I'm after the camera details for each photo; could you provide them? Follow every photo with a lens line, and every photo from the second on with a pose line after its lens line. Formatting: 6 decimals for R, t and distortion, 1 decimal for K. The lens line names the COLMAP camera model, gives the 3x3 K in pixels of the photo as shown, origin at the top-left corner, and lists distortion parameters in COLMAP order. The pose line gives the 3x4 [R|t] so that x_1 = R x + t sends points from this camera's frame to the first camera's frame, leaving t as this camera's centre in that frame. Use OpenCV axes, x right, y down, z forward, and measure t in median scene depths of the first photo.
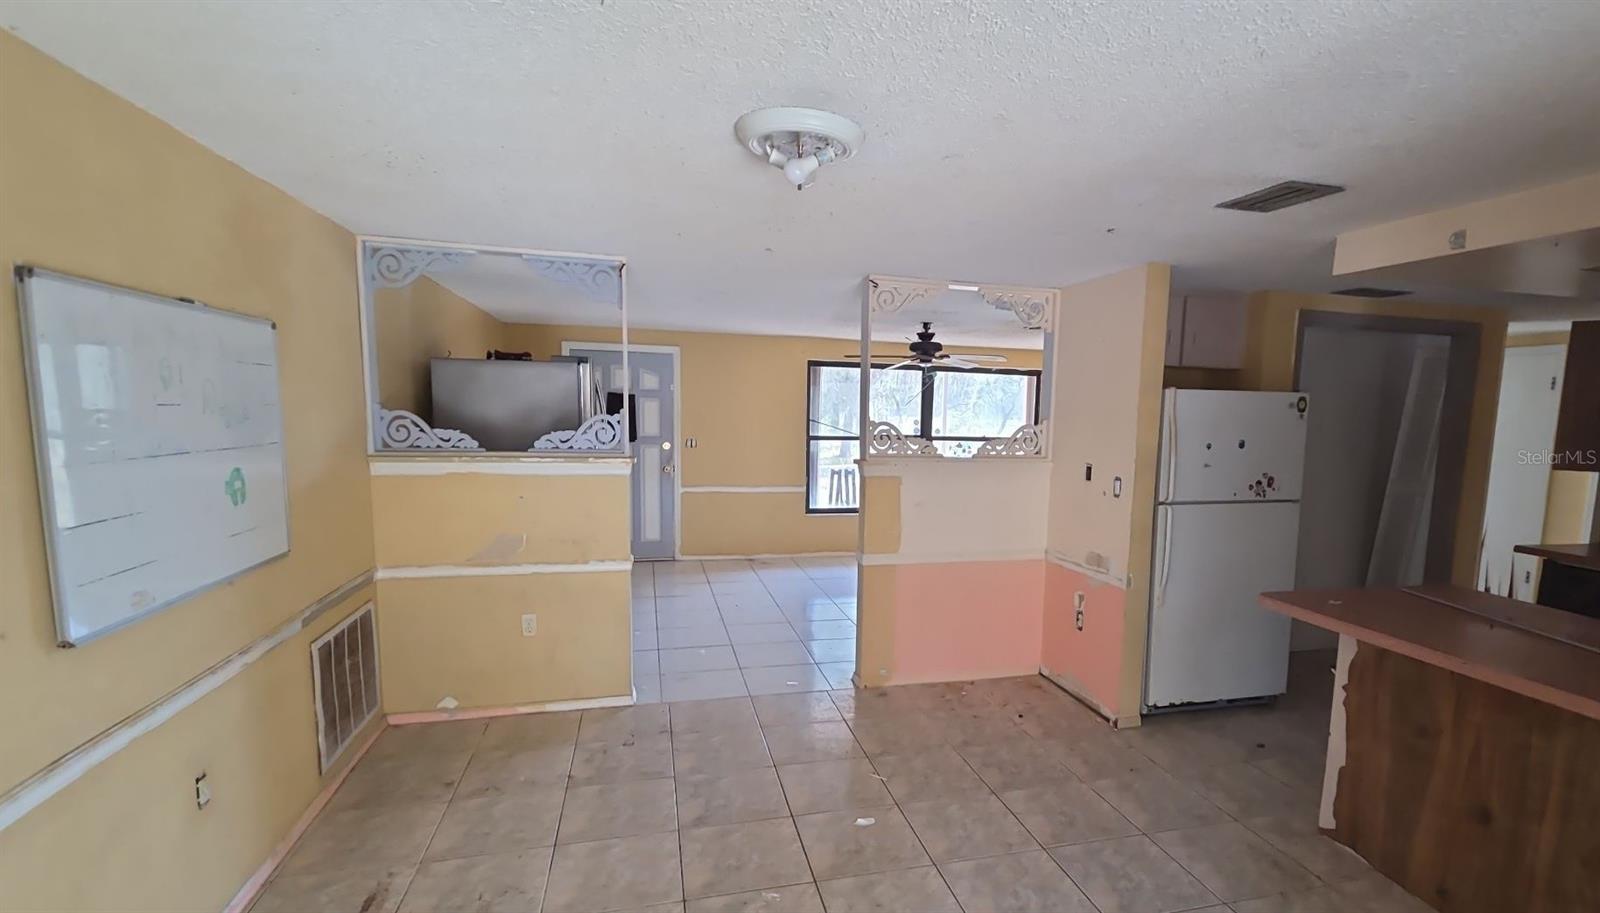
lens RADIAL K [[769.4, 0, 879.3], [0, 769.4, 506.5], [0, 0, 1]] dist [-0.001323, -0.000363]
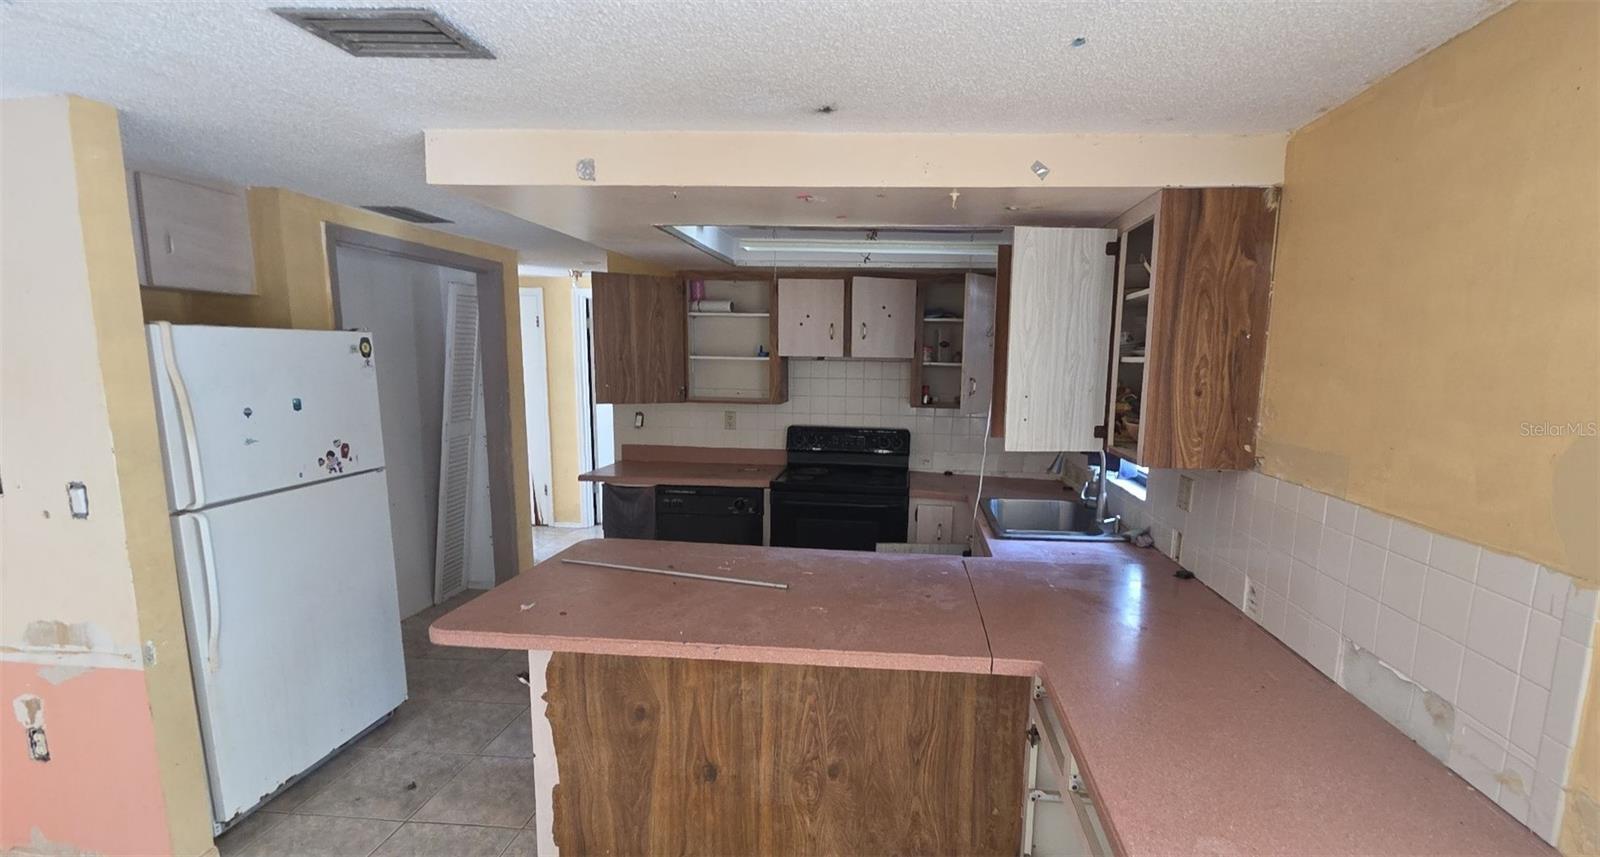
lens RADIAL K [[711.0, 0, 845.4], [0, 711.0, 469.4], [0, 0, 1]] dist [0.027716, -0.016285]
pose [[0.363398, -0.165654, 0.916788, 0.035222], [0.106760, 0.984987, 0.135659, -0.057198], [-0.925497, 0.048578, 0.375628, 0.278451]]
